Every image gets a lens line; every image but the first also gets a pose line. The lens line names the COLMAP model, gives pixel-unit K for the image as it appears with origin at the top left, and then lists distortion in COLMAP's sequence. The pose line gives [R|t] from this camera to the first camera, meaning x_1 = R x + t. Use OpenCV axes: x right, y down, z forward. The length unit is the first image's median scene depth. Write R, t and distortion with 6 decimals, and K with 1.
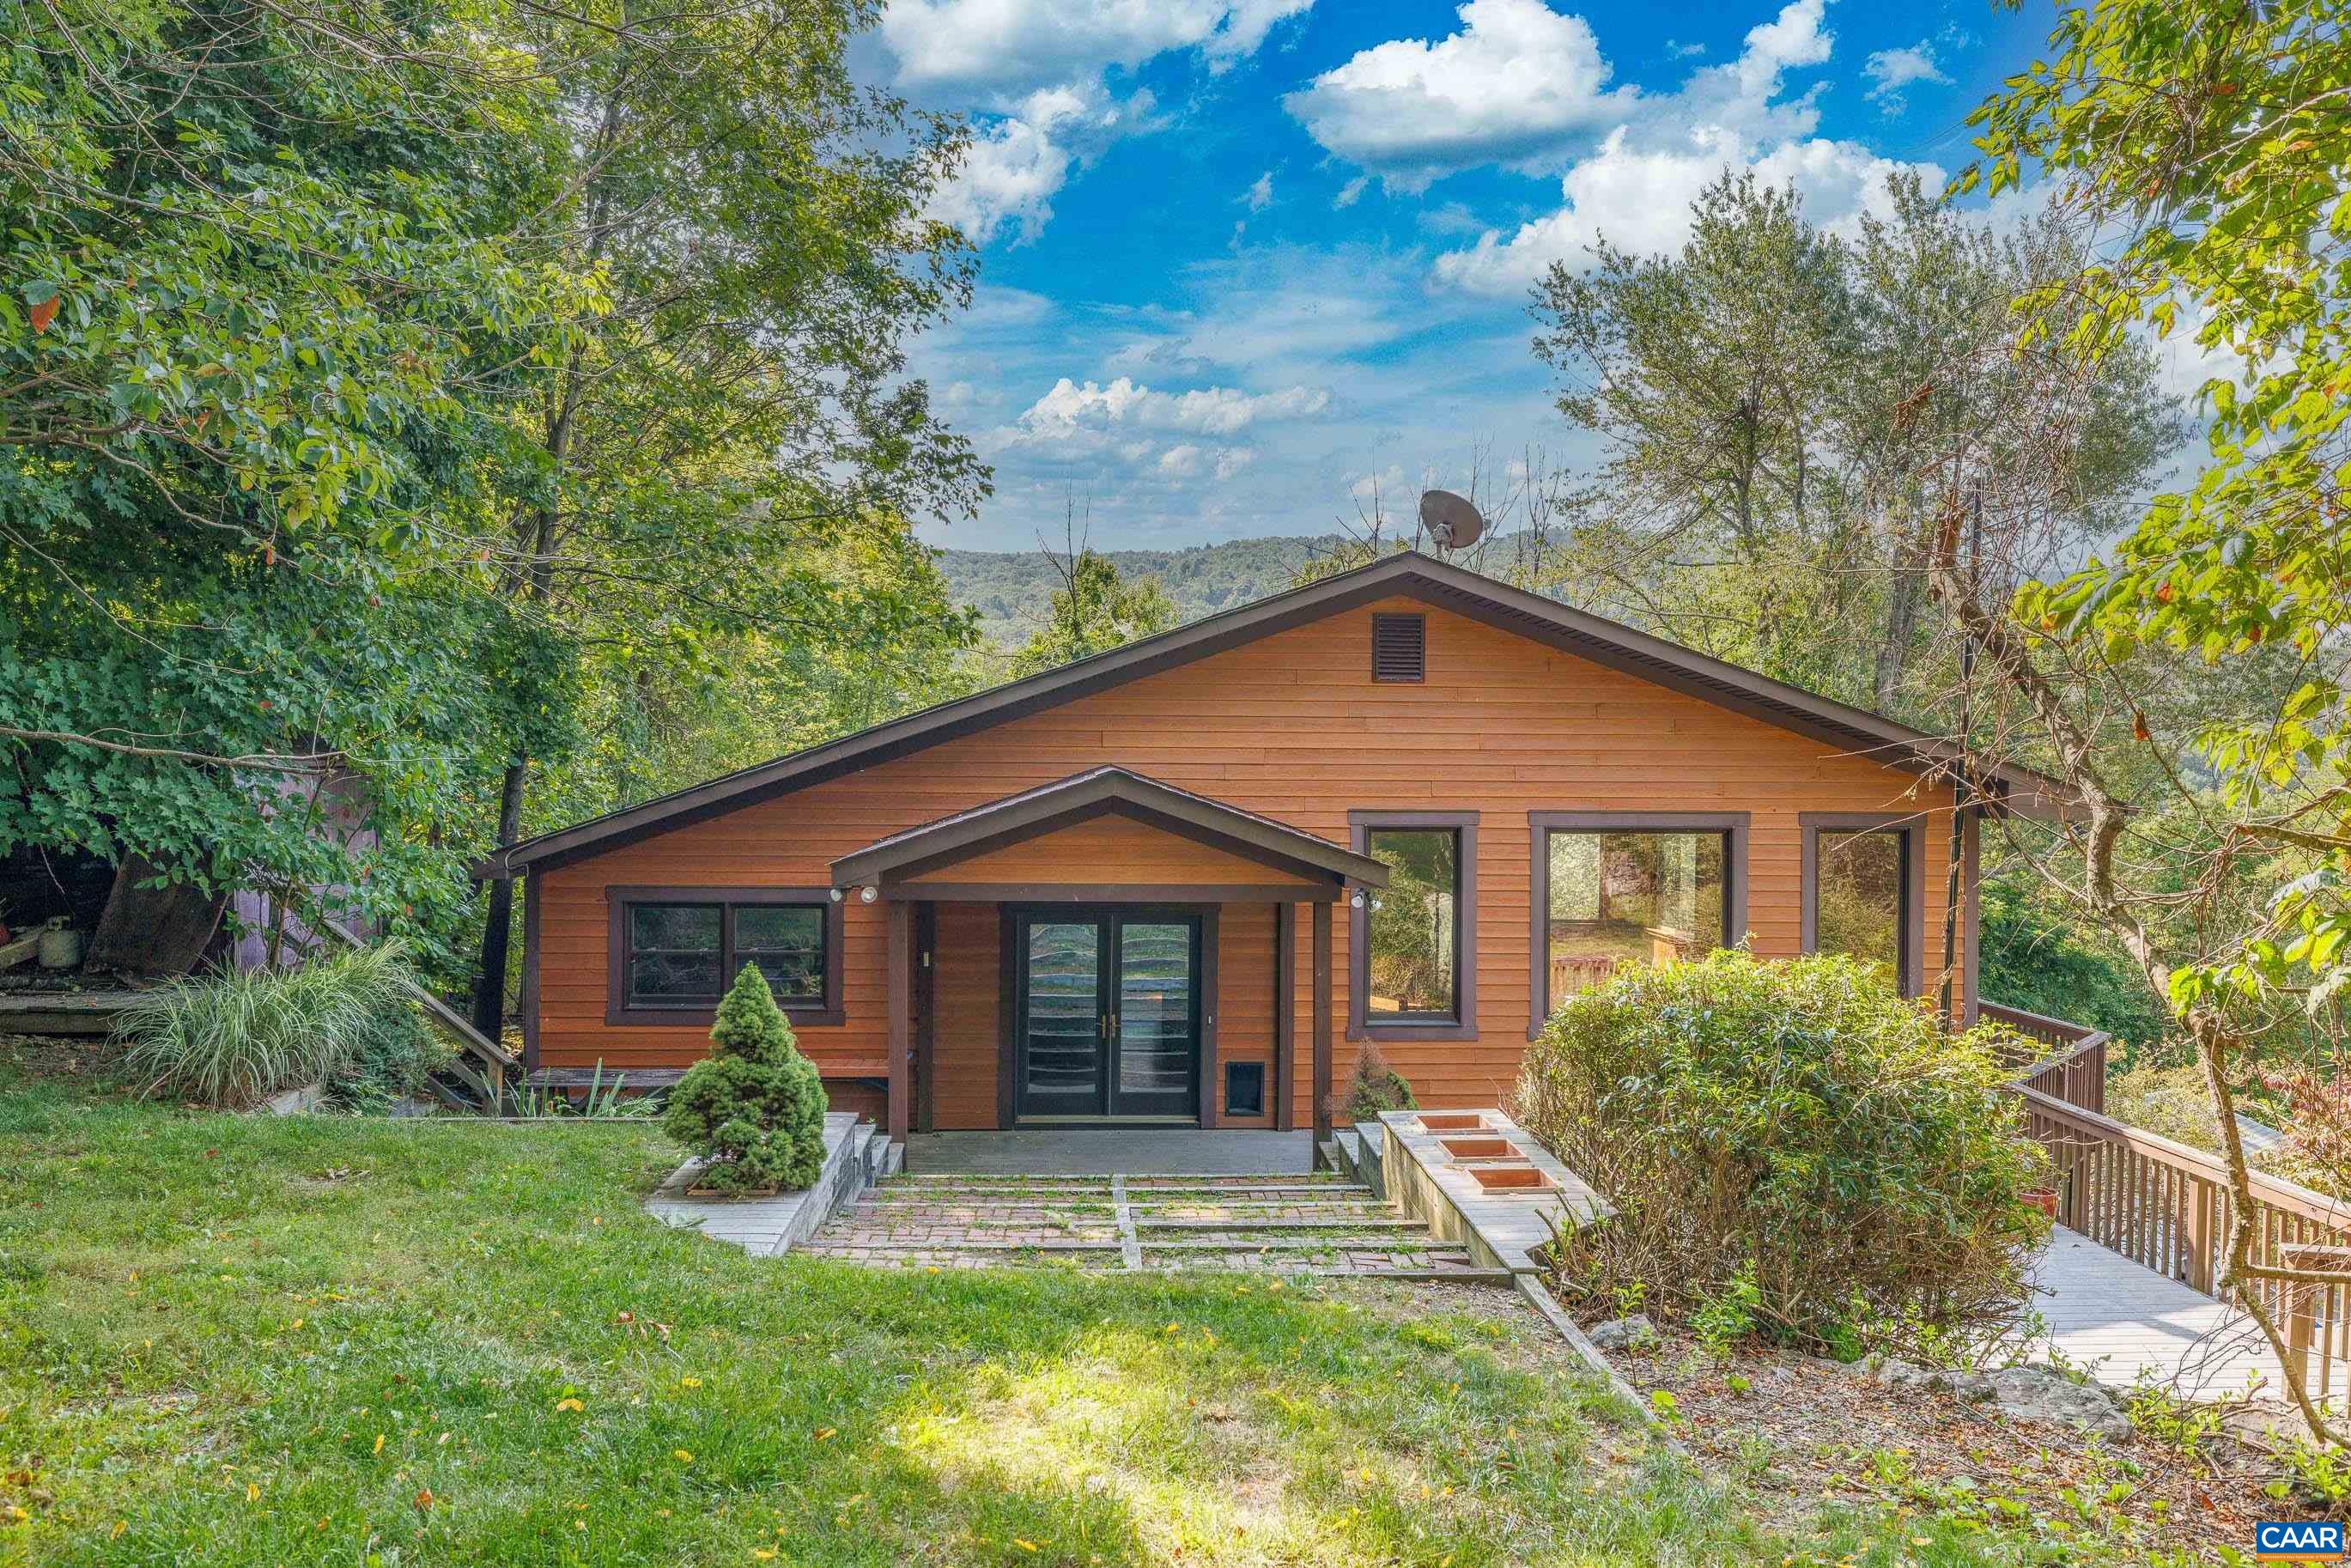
lens RADIAL K [[1692.5, 0, 1176.8], [0, 1692.5, 774.0], [0, 0, 1]] dist [0.004627, 0.001019]
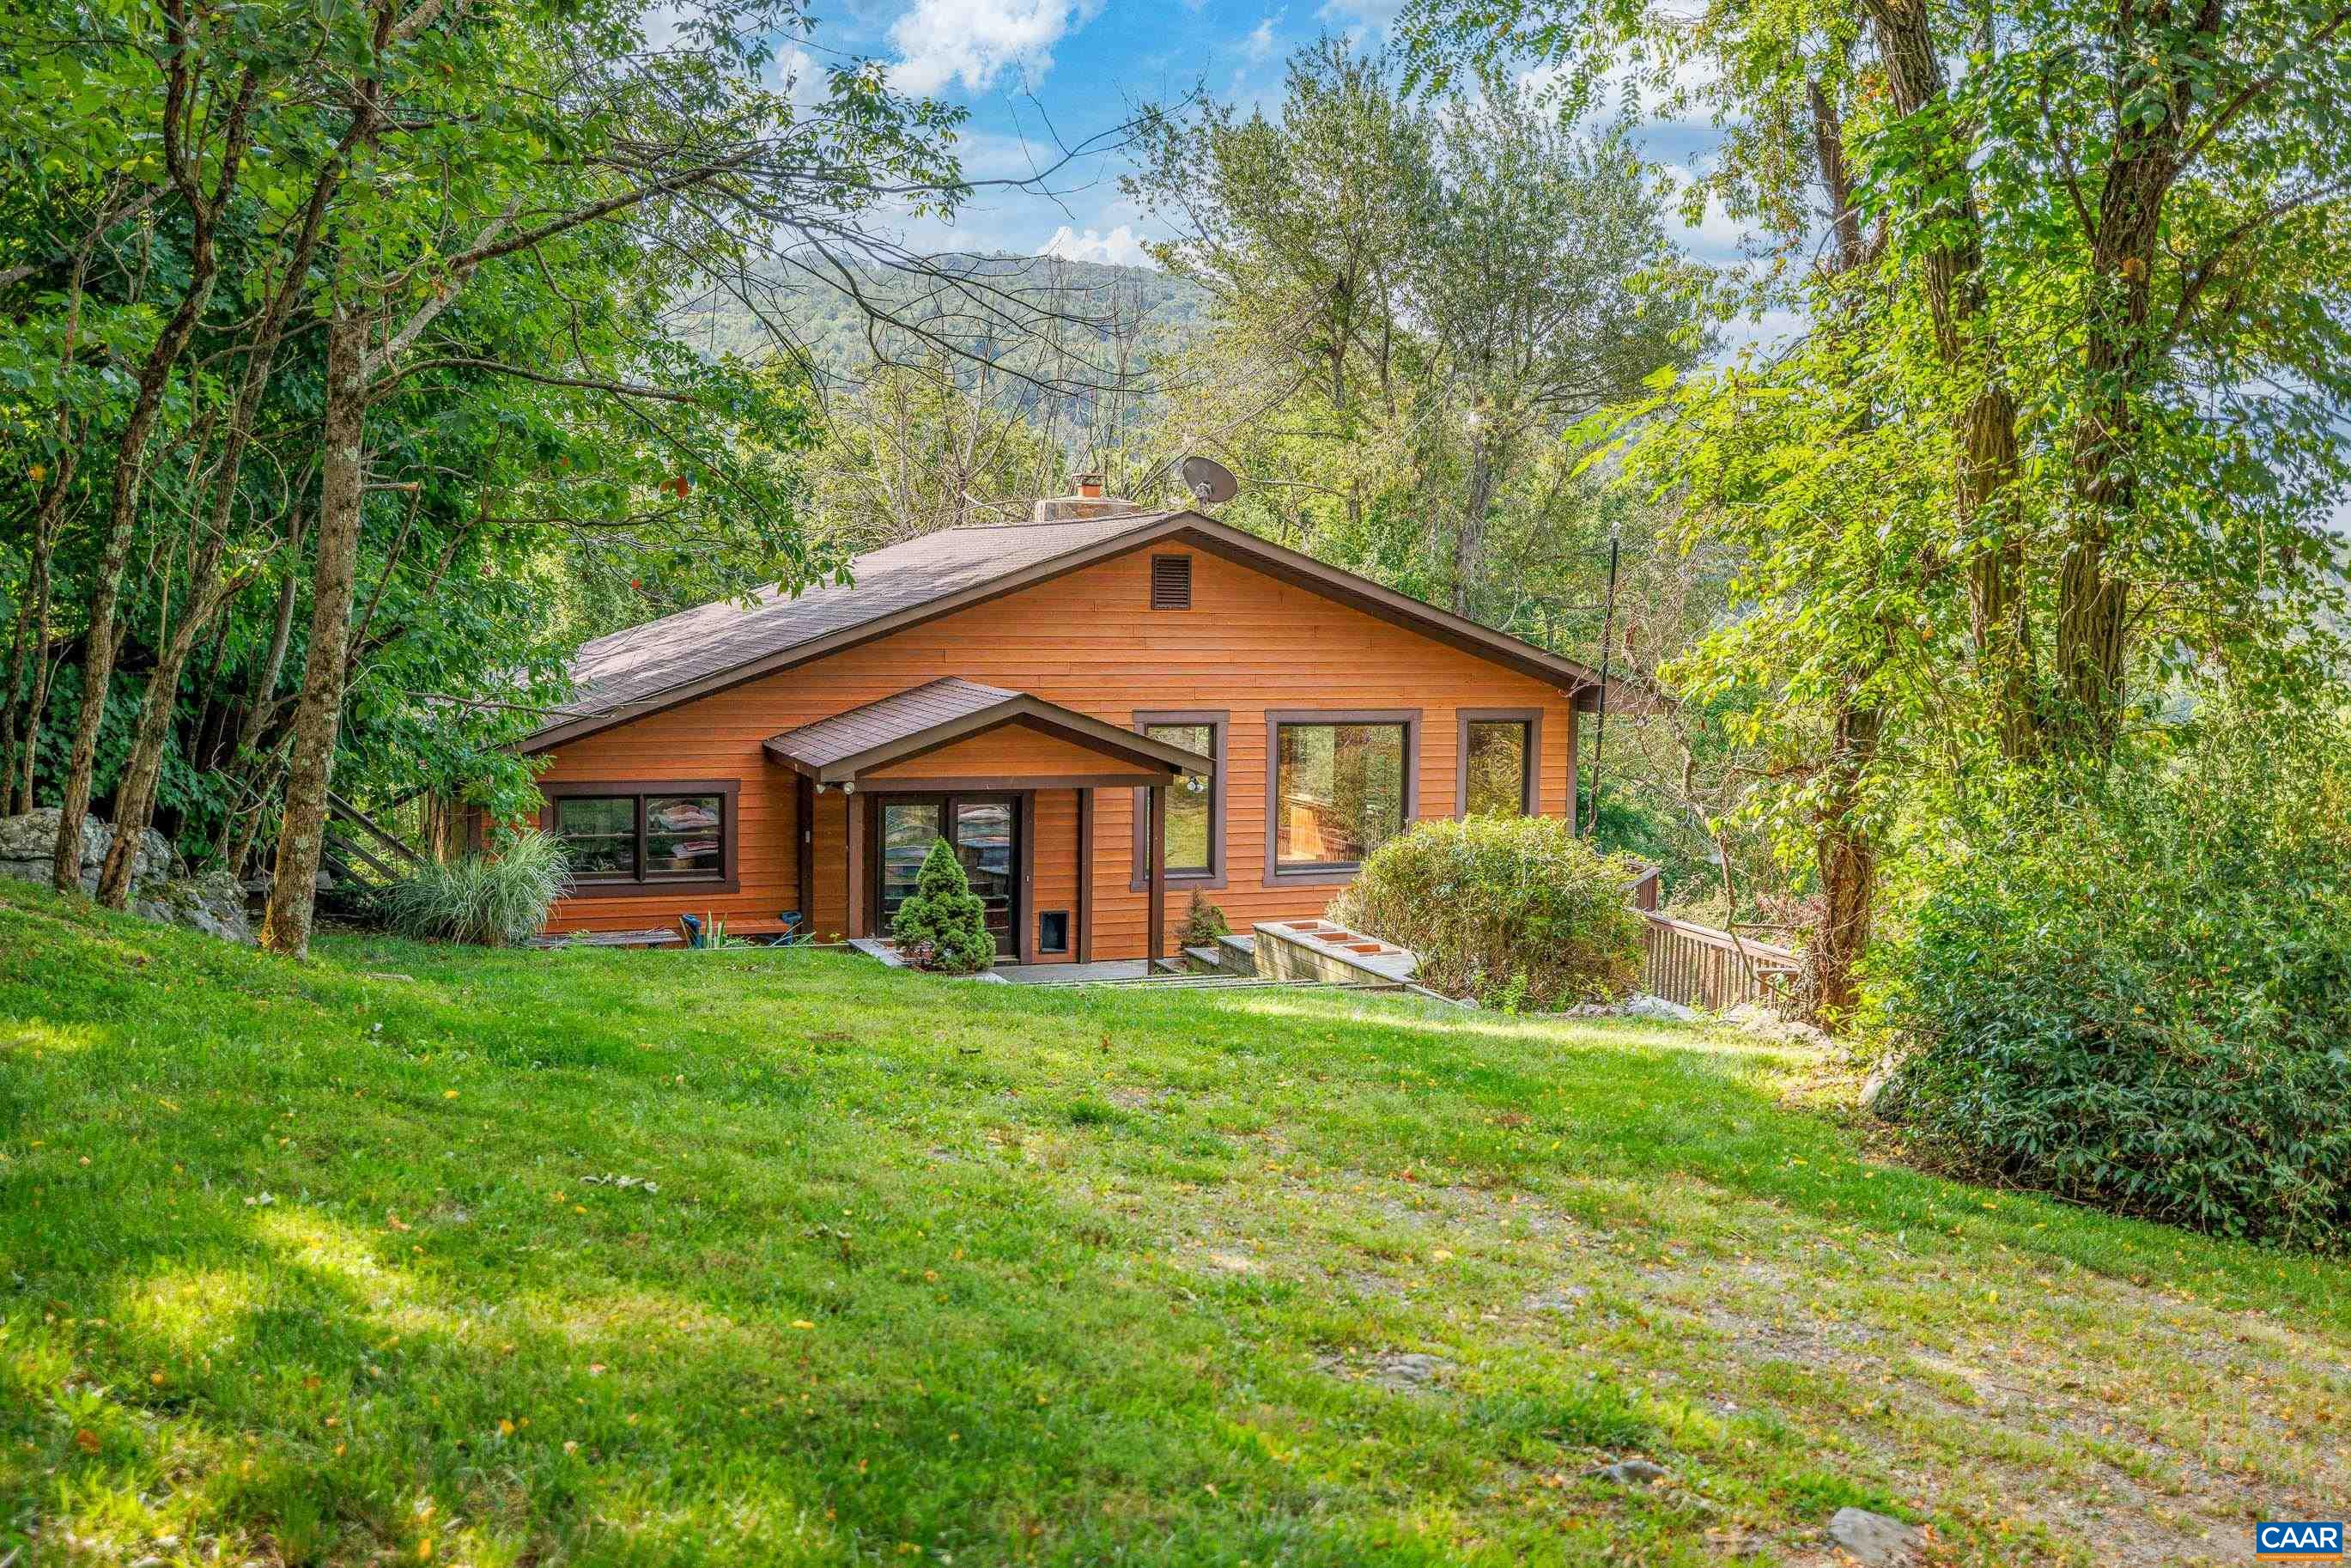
lens RADIAL K [[2363.1, 0, 1174.1], [0, 2363.1, 787.9], [0, 0, 1]] dist [0.000967, 0.000000]
pose [[0.950918, -0.020204, 0.308782, -0.418067], [-0.007644, 0.996028, 0.088711, -0.078633], [-0.309348, -0.086717, 0.946987, -0.691373]]
